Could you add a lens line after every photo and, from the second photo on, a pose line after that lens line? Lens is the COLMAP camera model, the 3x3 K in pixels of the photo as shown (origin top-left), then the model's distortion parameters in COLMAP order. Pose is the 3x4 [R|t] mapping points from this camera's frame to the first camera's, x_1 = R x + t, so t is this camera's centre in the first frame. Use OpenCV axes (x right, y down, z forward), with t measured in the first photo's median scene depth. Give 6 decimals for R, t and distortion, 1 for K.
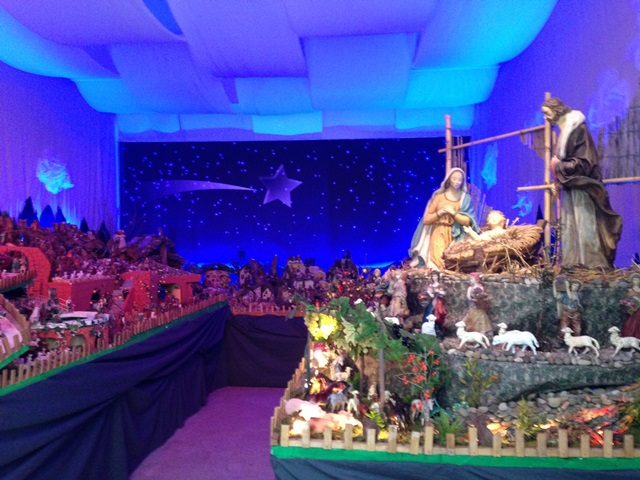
lens RADIAL K [[585.2, 0, 320.0], [0, 585.2, 240.0], [0, 0, 1]] dist [0.088257, -0.150070]
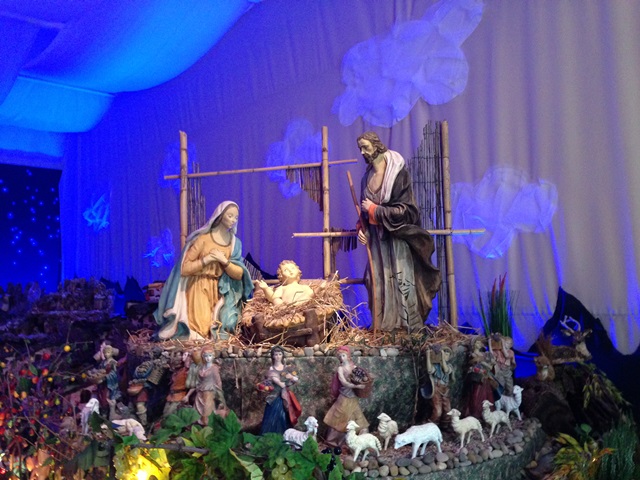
lens RADIAL K [[585.2, 0, 320.0], [0, 585.2, 240.0], [0, 0, 1]] dist [0.088257, -0.150070]
pose [[0.701195, 0.059889, 0.710450, -0.244714], [0.001464, 0.996343, -0.085434, -0.010964], [-0.712968, 0.060946, 0.698543, 0.457247]]
